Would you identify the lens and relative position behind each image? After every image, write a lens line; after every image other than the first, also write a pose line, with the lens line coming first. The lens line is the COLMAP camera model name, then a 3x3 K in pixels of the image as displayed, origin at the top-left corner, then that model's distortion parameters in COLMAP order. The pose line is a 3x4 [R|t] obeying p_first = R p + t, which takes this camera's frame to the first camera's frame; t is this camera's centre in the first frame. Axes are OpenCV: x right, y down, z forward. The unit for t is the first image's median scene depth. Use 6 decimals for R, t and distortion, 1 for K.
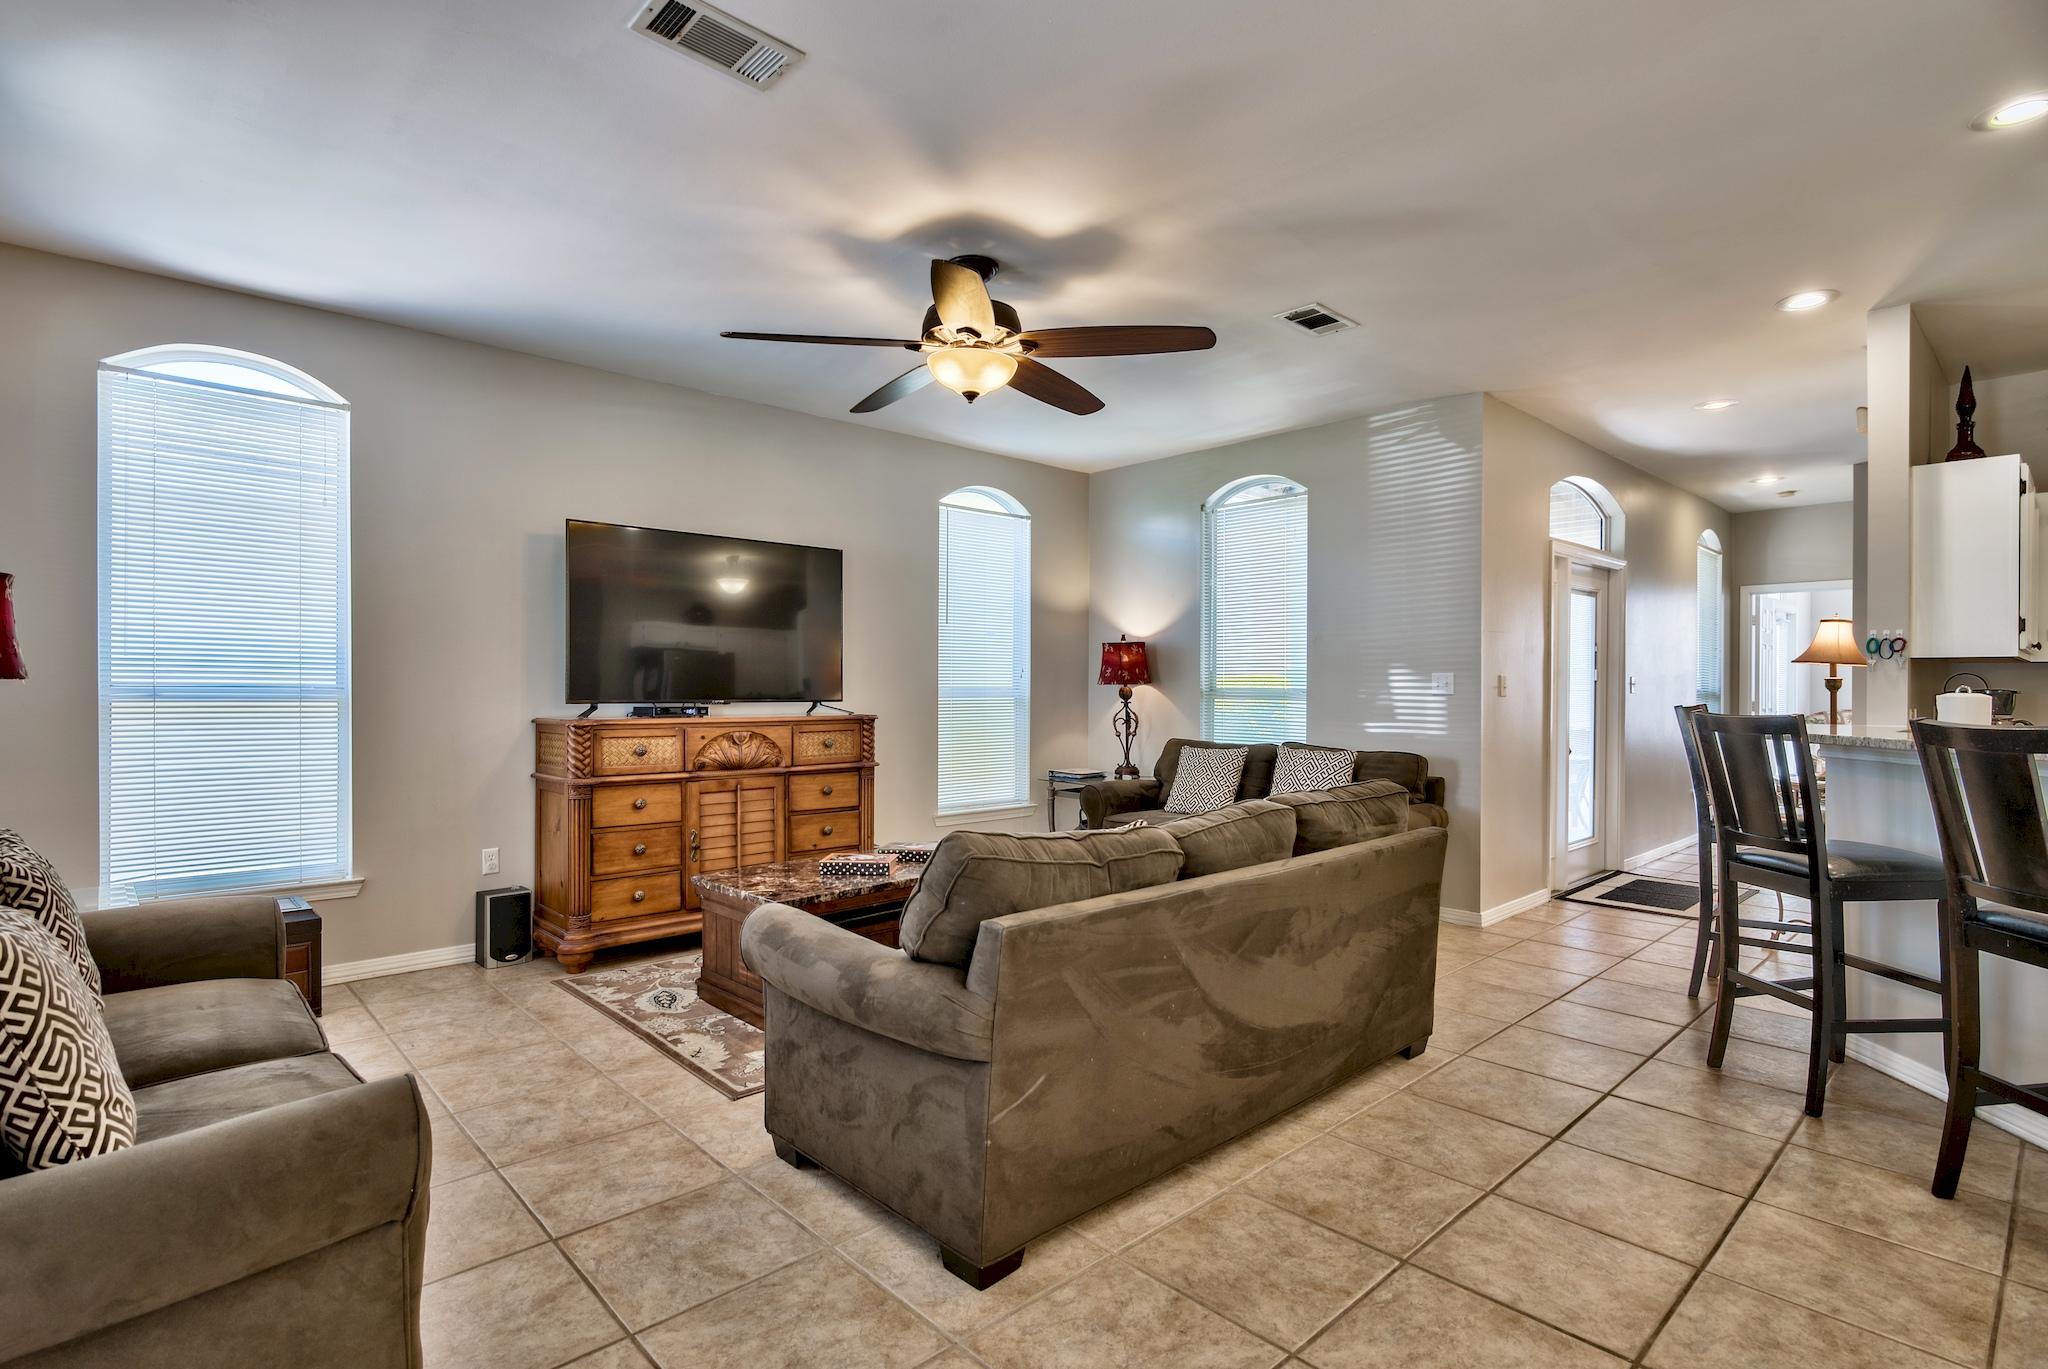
lens RADIAL K [[1024.1, 0, 1011.4], [0, 1024.1, 668.6], [0, 0, 1]] dist [-0.000459, 0.001535]
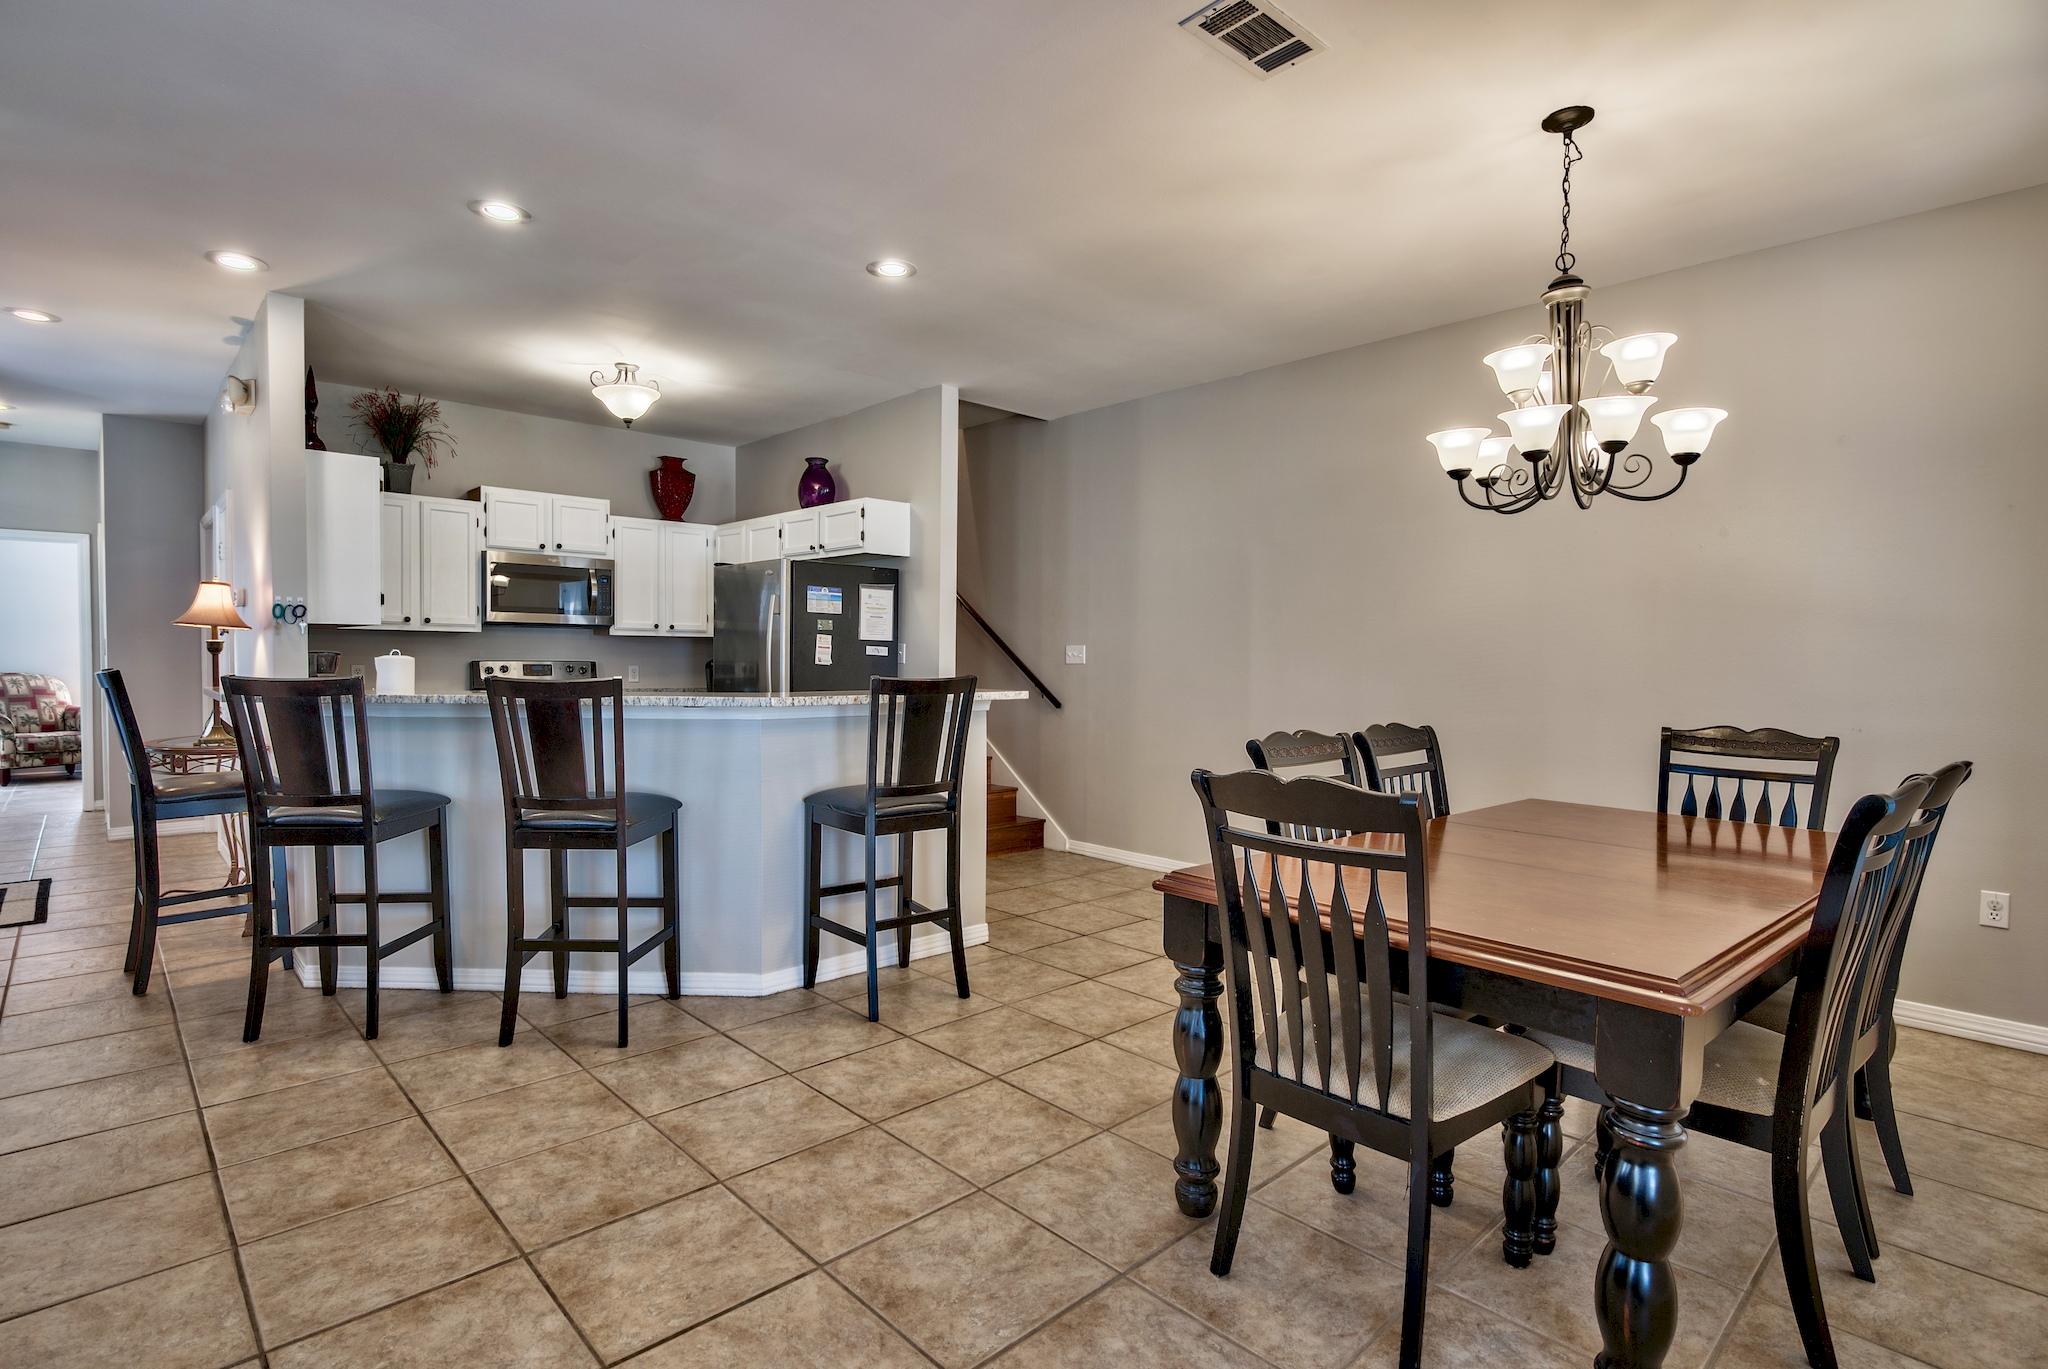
lens RADIAL K [[1024.1, 0, 1052.2], [0, 1024.1, 683.6], [0, 0, 1]] dist [-0.000459, 0.001535]
pose [[-0.041287, -0.032590, 0.998616, -0.210147], [-0.024982, 0.999189, 0.031575, -0.001374], [-0.998835, -0.023644, -0.042068, 0.192711]]
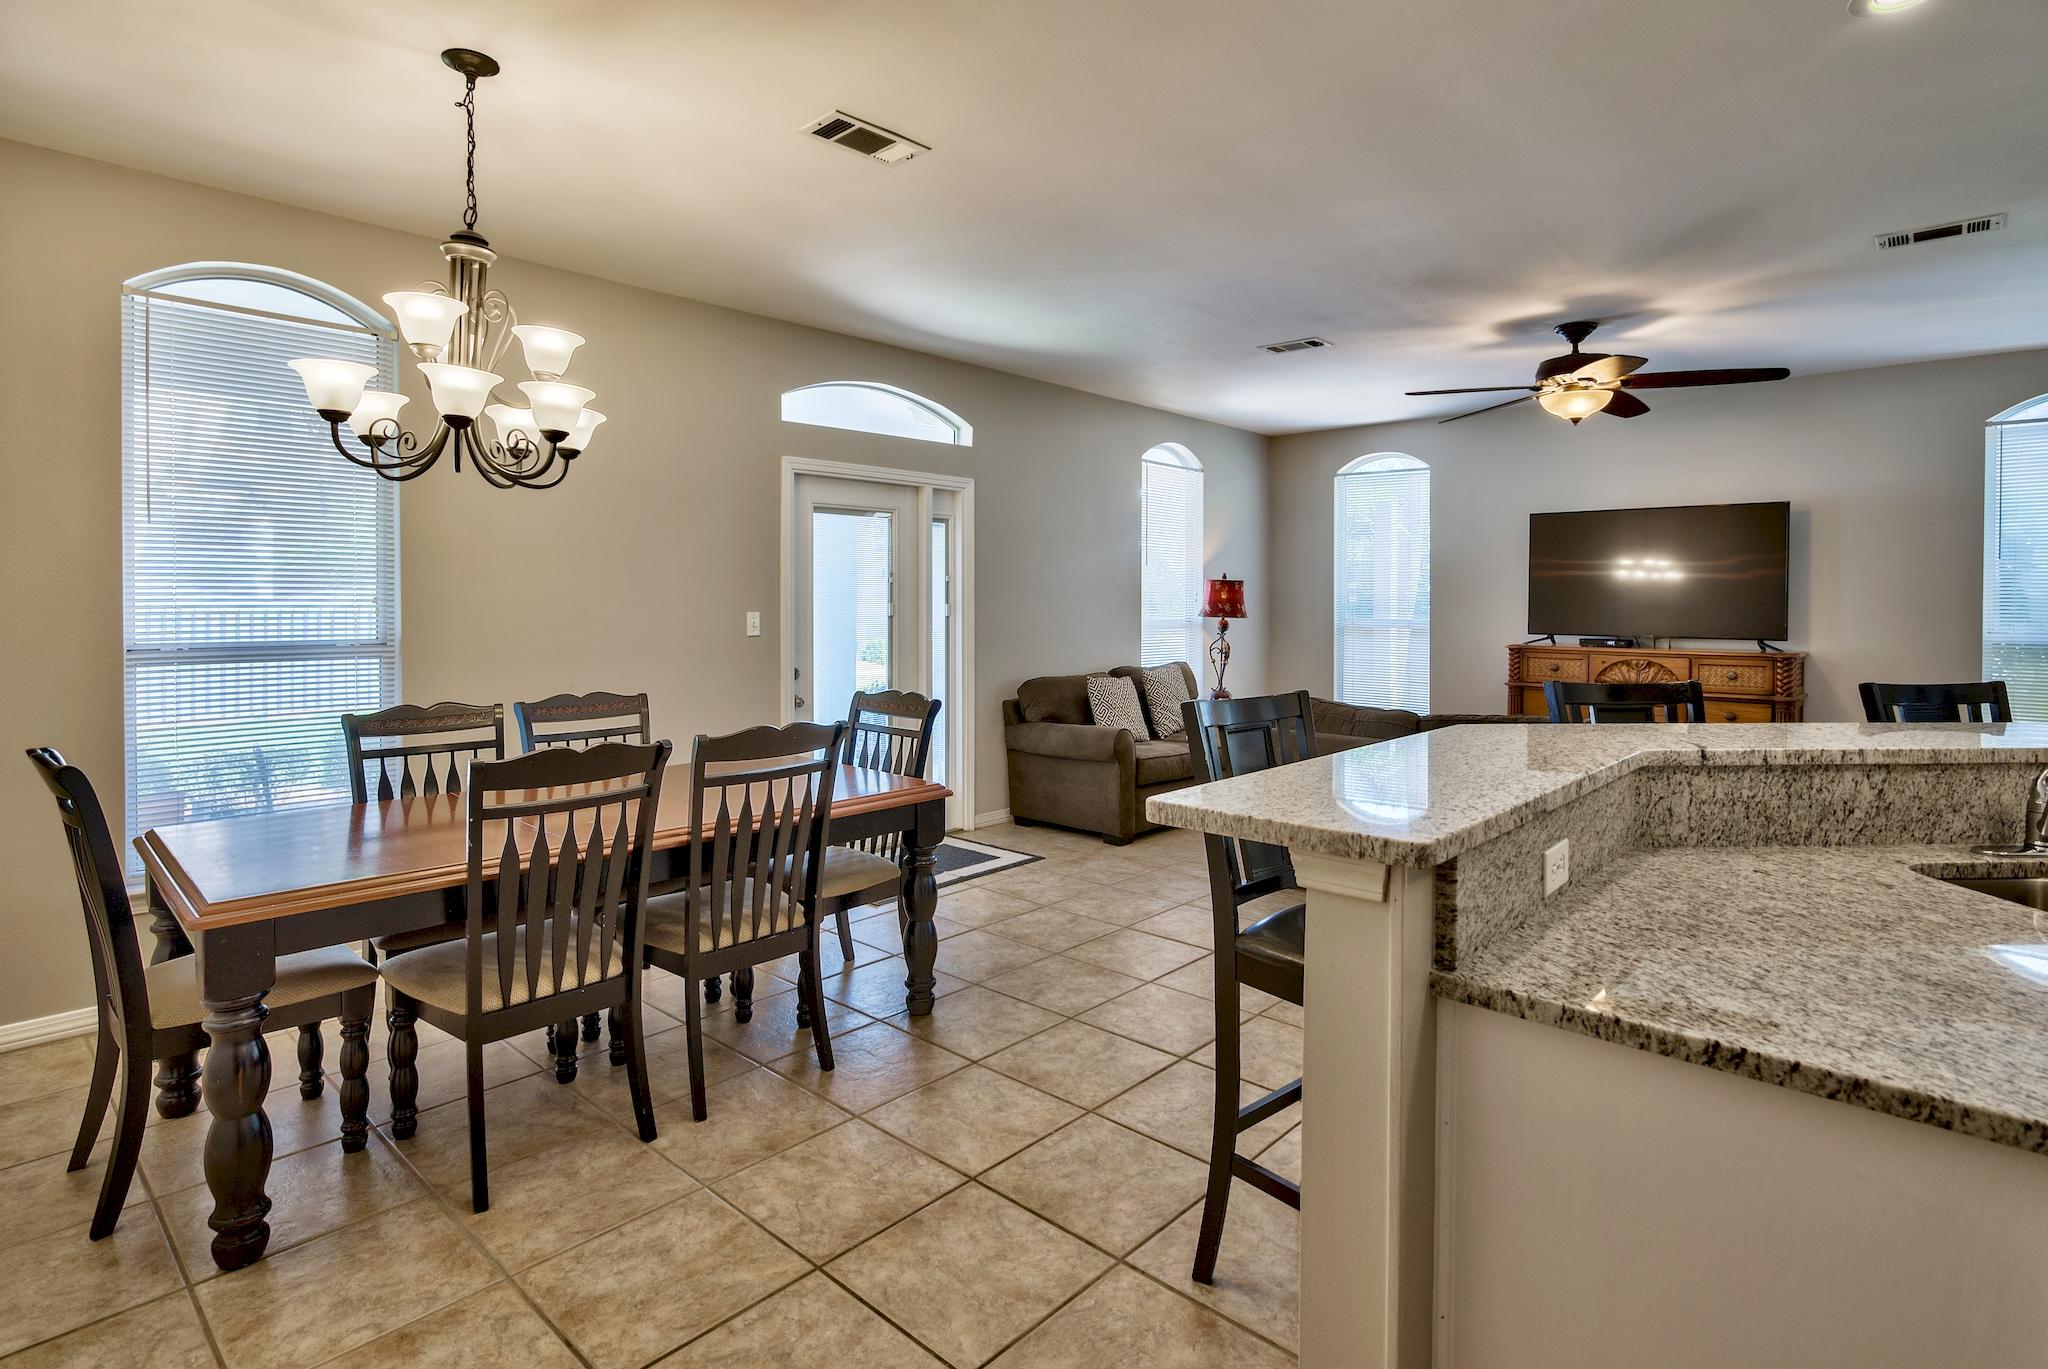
lens RADIAL K [[1024.1, 0, 1045.6], [0, 1024.1, 619.3], [0, 0, 1]] dist [-0.000459, 0.001535]
pose [[0.099166, 0.015532, -0.994950, 1.003337], [0.013392, 0.999767, 0.016942, -0.024517], [0.994981, -0.015004, 0.098934, 0.116137]]
